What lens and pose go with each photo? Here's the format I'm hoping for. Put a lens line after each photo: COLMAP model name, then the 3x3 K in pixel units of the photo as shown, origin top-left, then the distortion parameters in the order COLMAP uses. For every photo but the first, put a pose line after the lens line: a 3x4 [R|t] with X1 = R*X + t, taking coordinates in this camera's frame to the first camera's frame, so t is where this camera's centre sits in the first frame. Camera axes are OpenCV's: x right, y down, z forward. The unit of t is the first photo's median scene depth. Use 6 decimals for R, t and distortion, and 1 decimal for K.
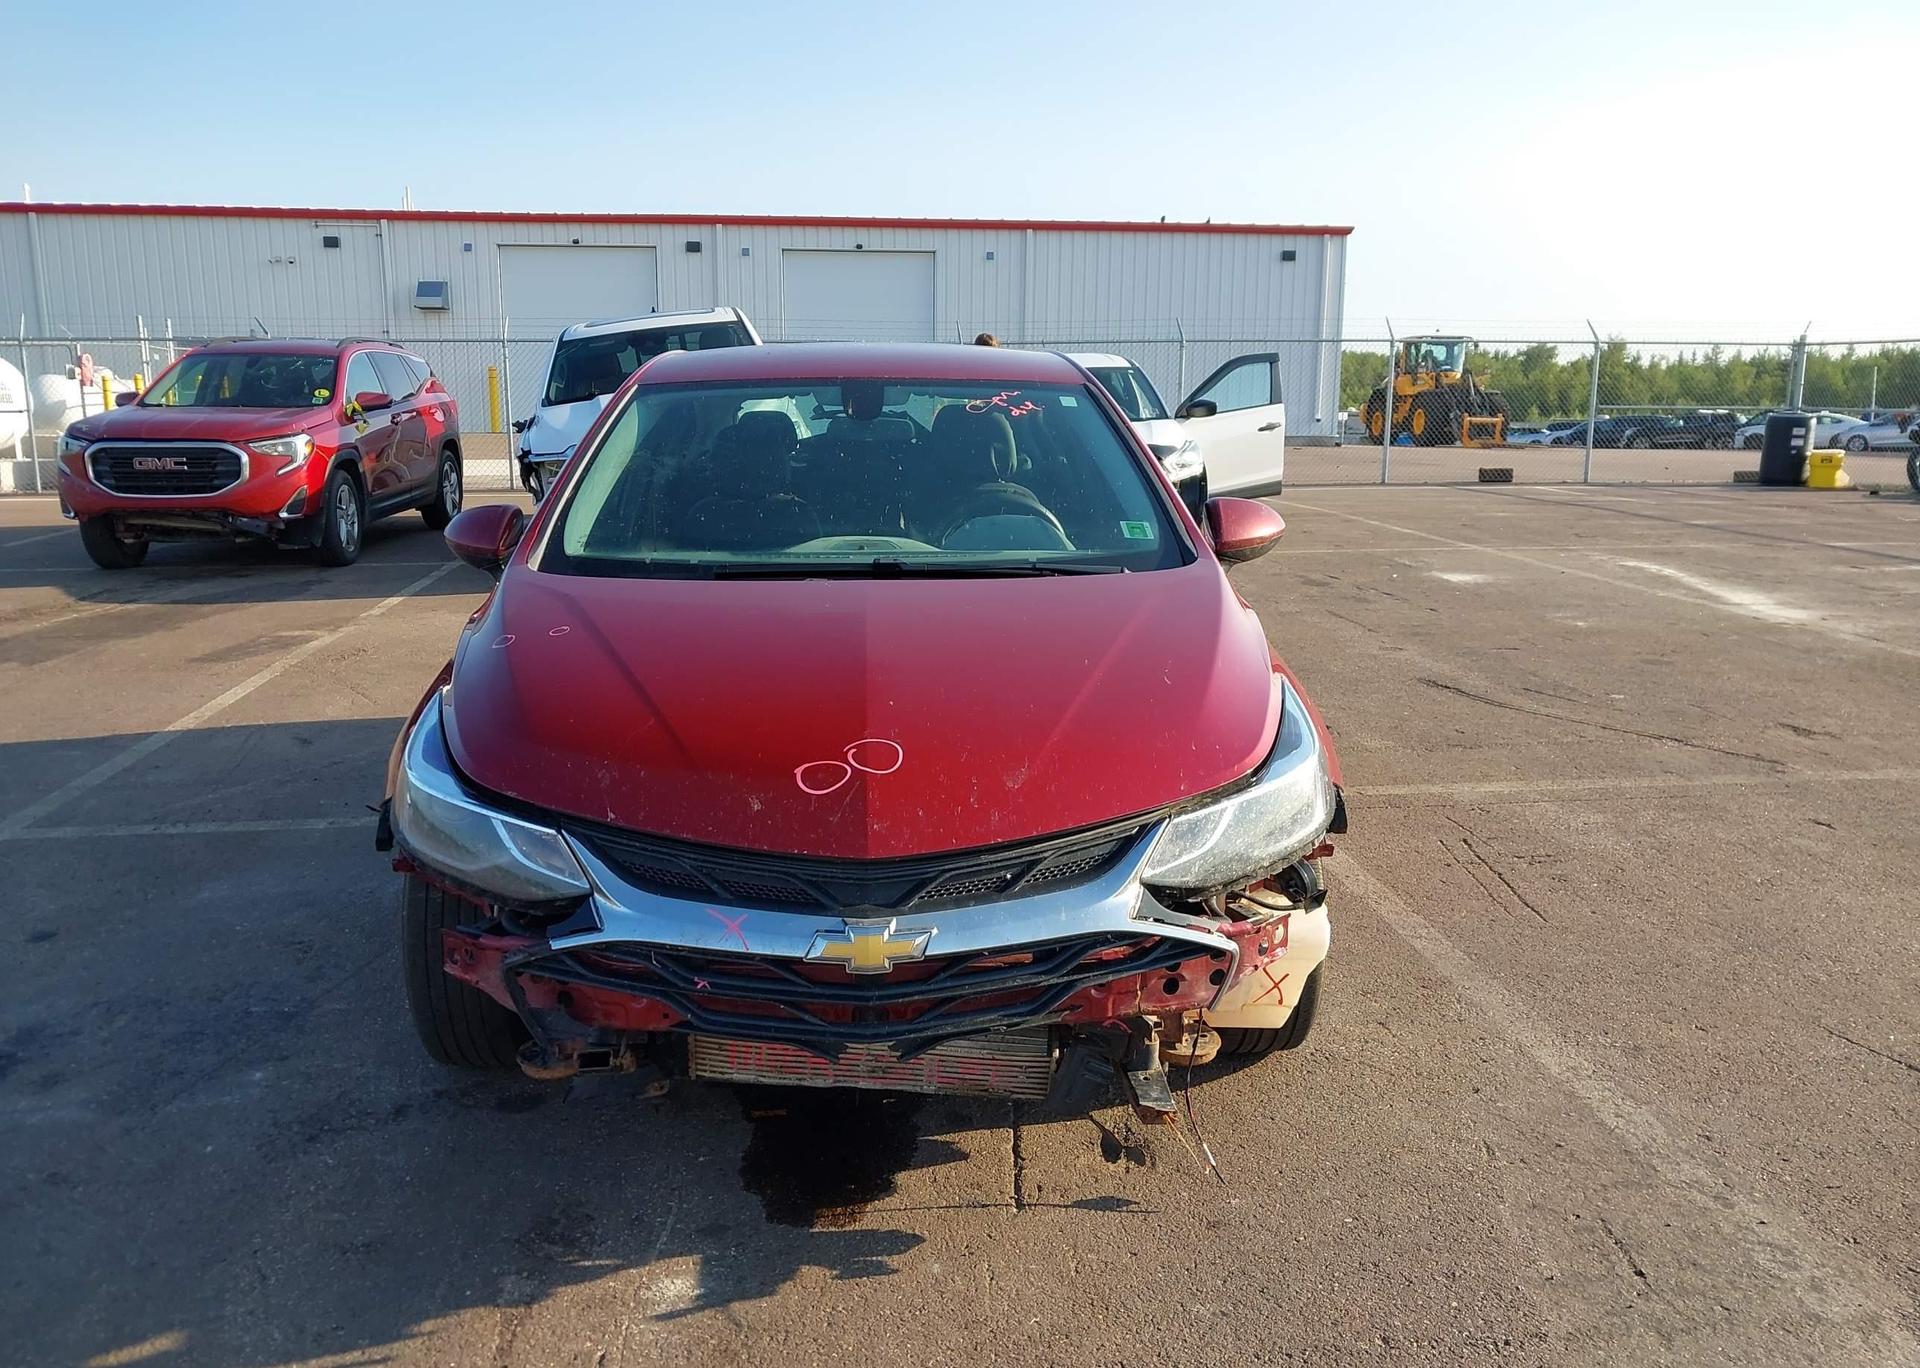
lens RADIAL K [[1514.0, 0, 955.4], [0, 1514.0, 679.5], [0, 0, 1]] dist [0.030359, -0.040780]
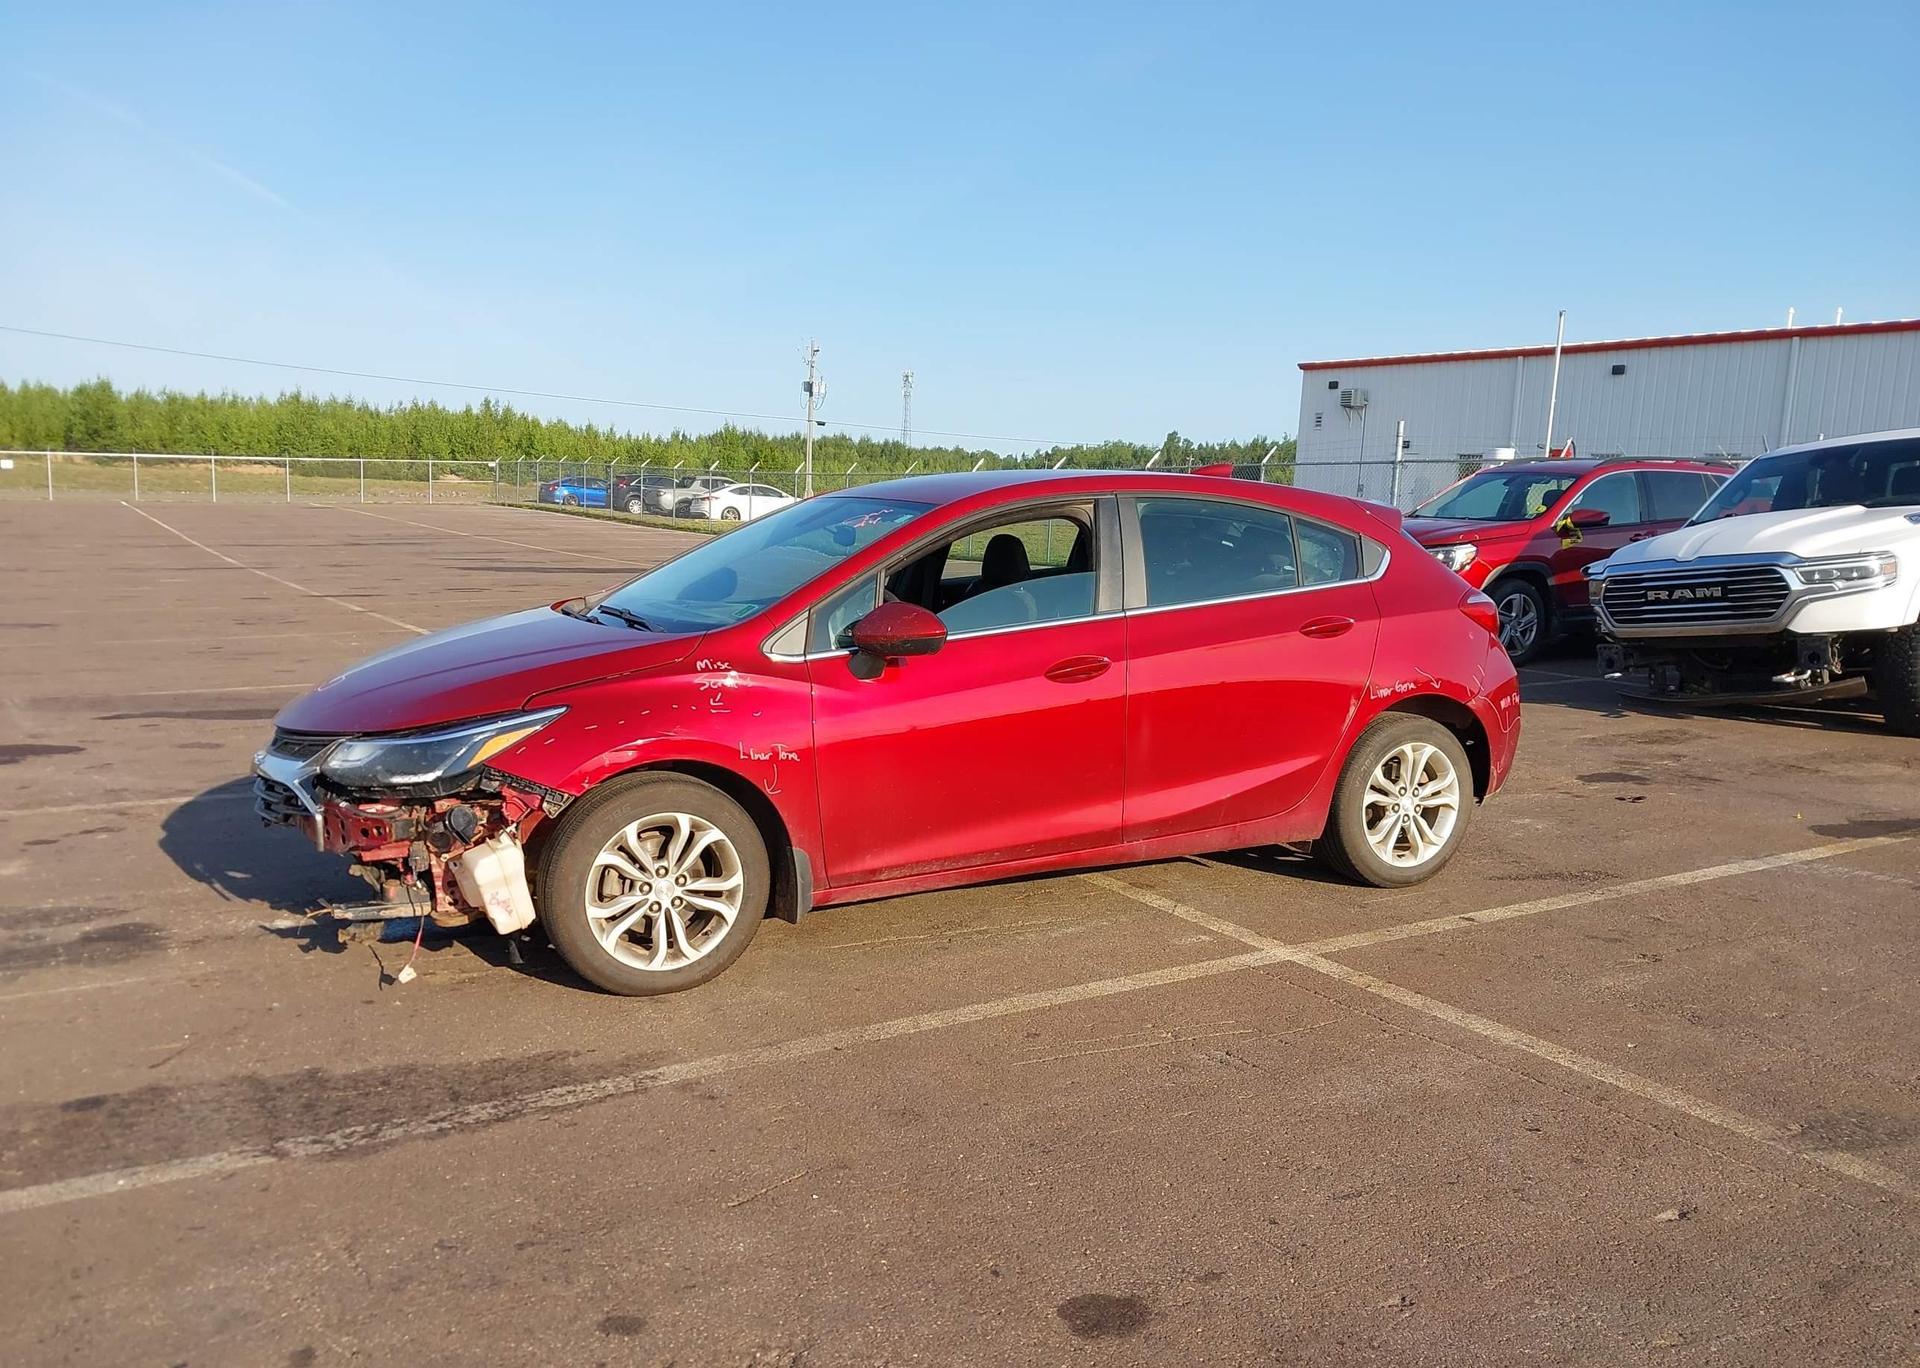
lens RADIAL K [[1514.0, 0, 949.0], [0, 1514.0, 701.5], [0, 0, 1]] dist [0.030359, -0.040780]
pose [[0.420201, 0.137921, -0.896888, 0.446223], [-0.189485, 0.979929, 0.061915, -0.045497], [0.887427, 0.143930, 0.437902, 0.183851]]
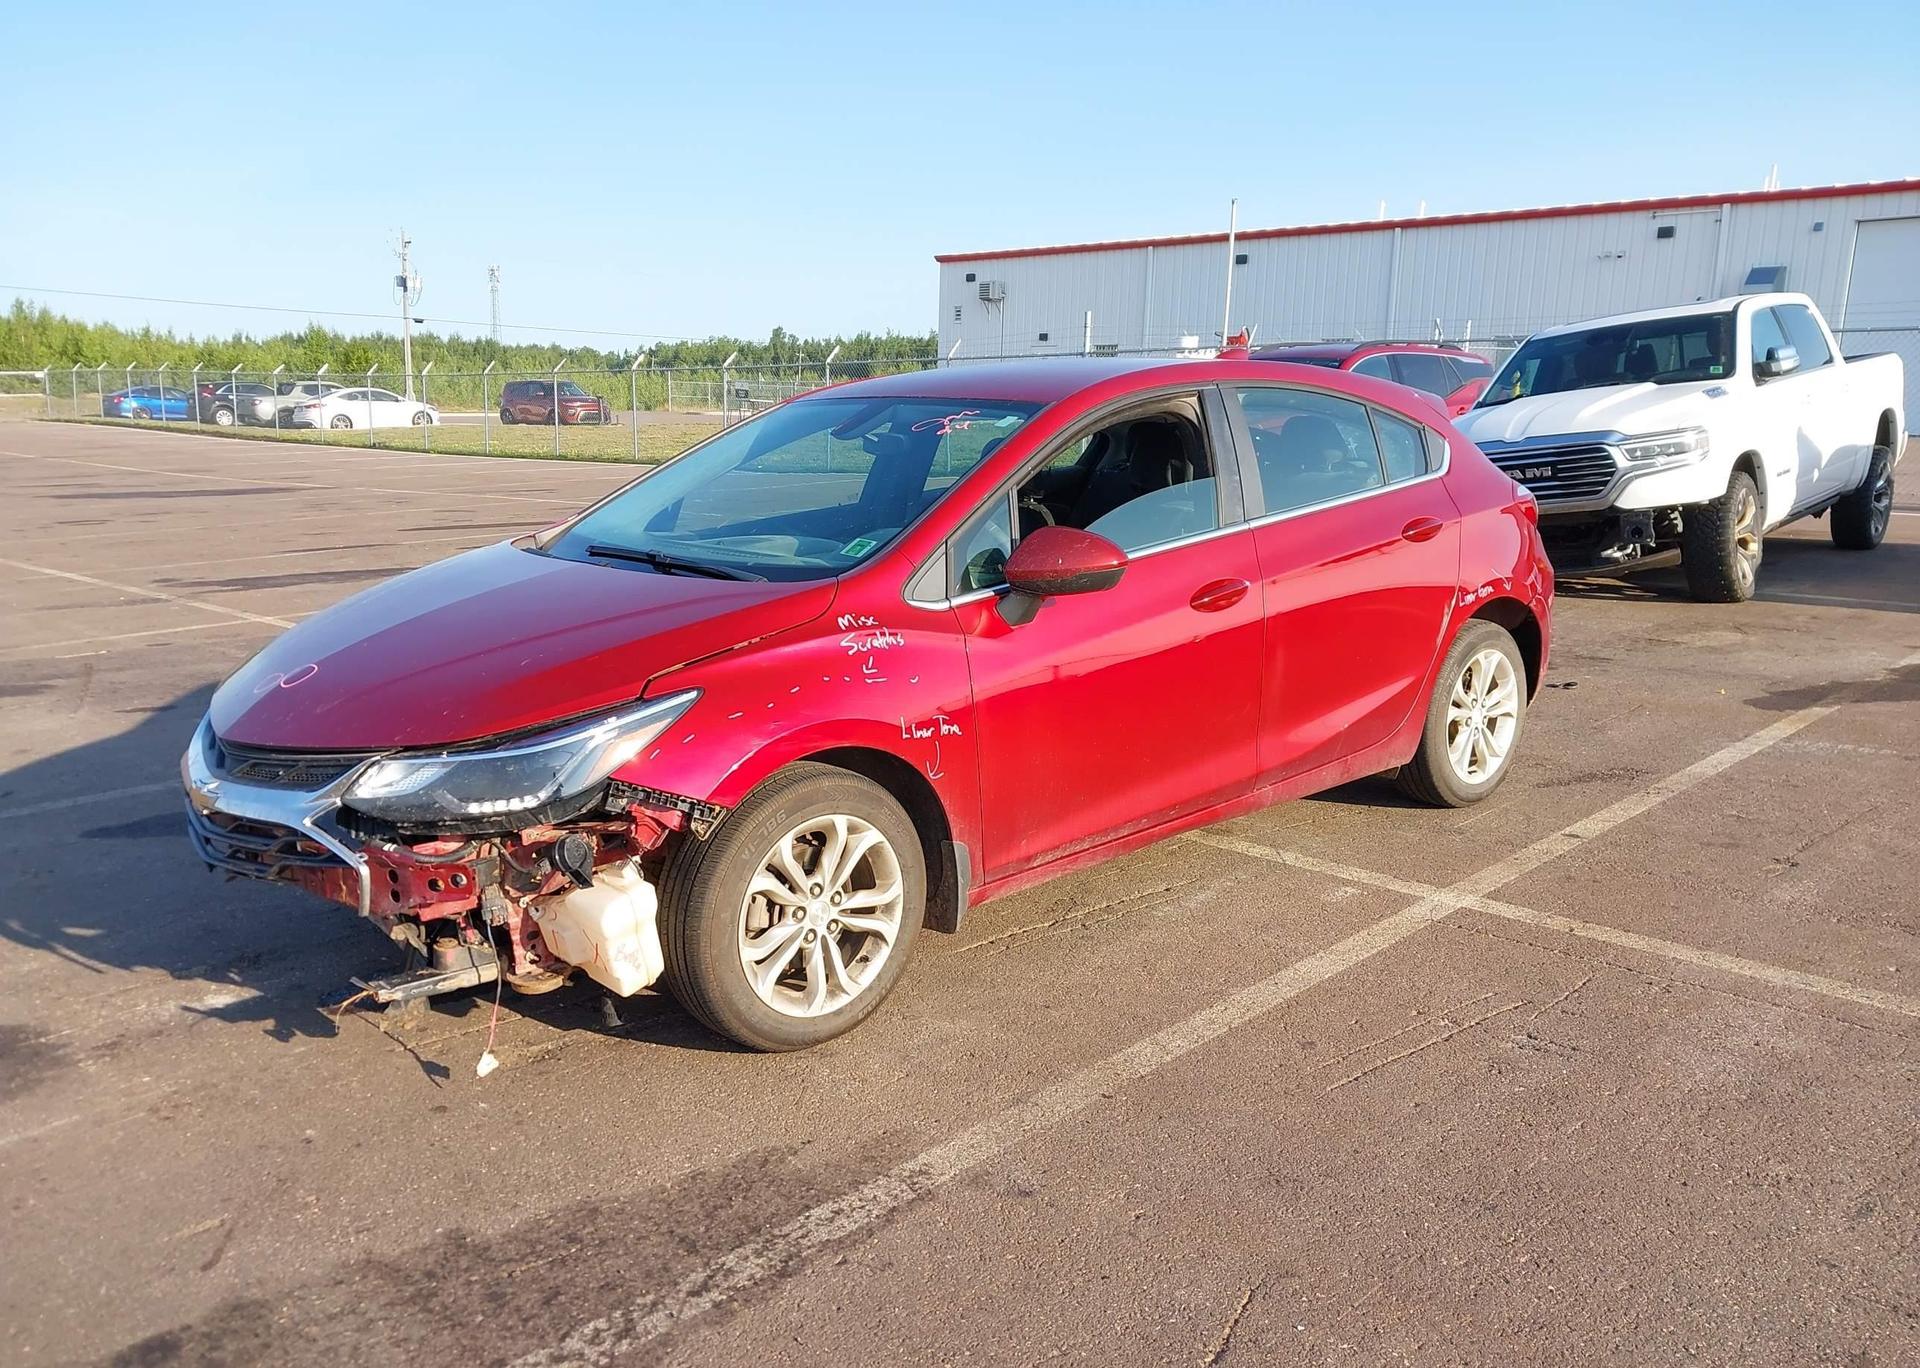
lens RADIAL K [[1514.0, 0, 955.6], [0, 1514.0, 684.8], [0, 0, 1]] dist [0.030359, -0.040780]
pose [[0.637983, 0.148317, -0.755632, 0.303543], [-0.140714, 0.987208, 0.074967, -0.030936], [0.757085, 0.058500, 0.650692, 0.112271]]
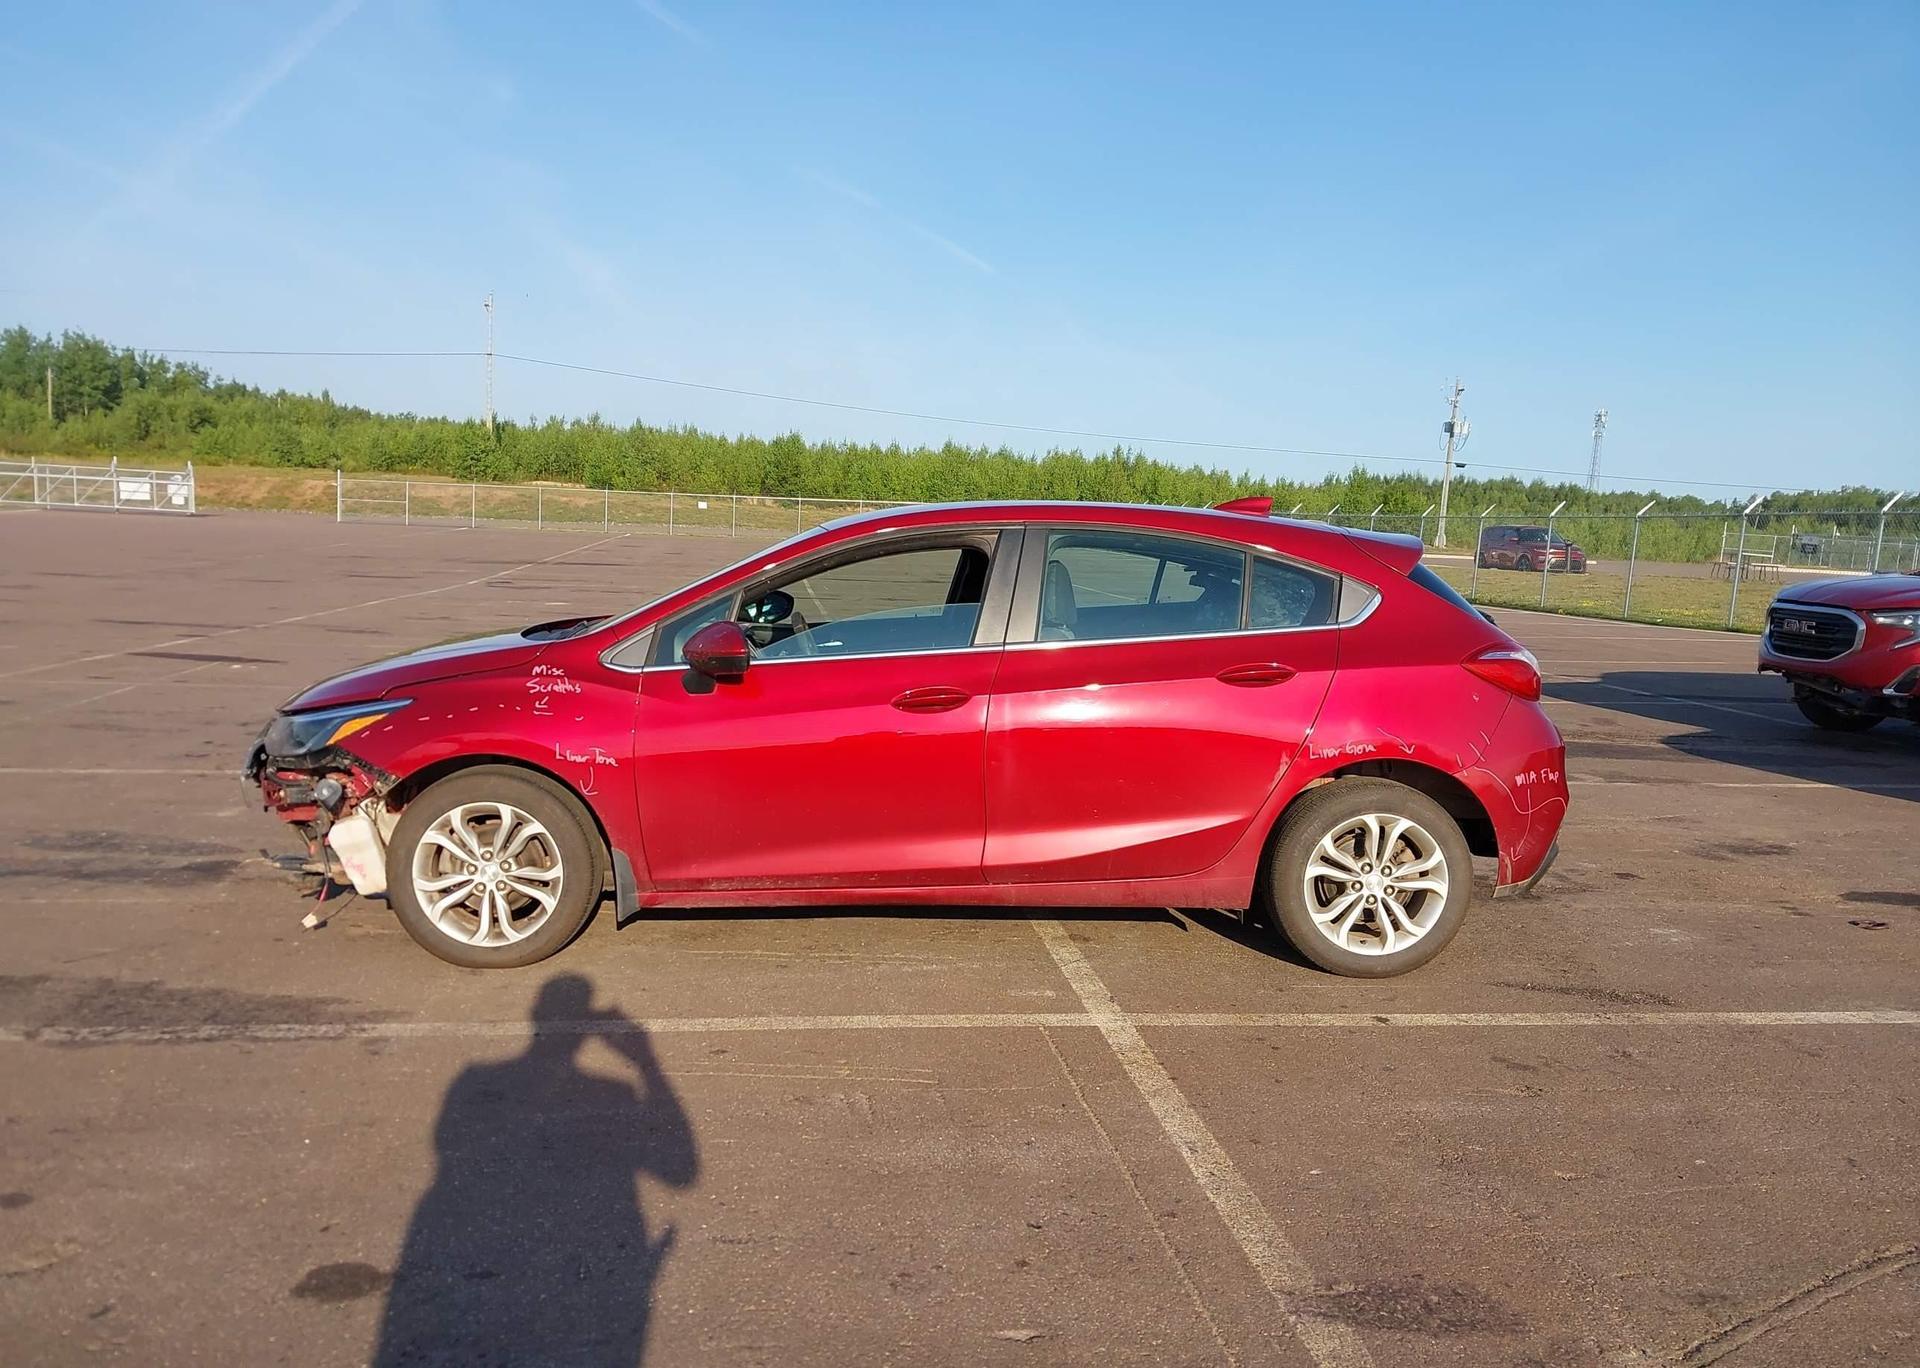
lens RADIAL K [[1533.0, 0, 939.0], [0, 1533.0, 704.5], [0, 0, 1]] dist [0.054770, -0.093253]
pose [[0.001996, 0.125012, -0.992153, 0.501862], [-0.218367, 0.968266, 0.121563, -0.089385], [0.975865, 0.216411, 0.029231, 0.412115]]
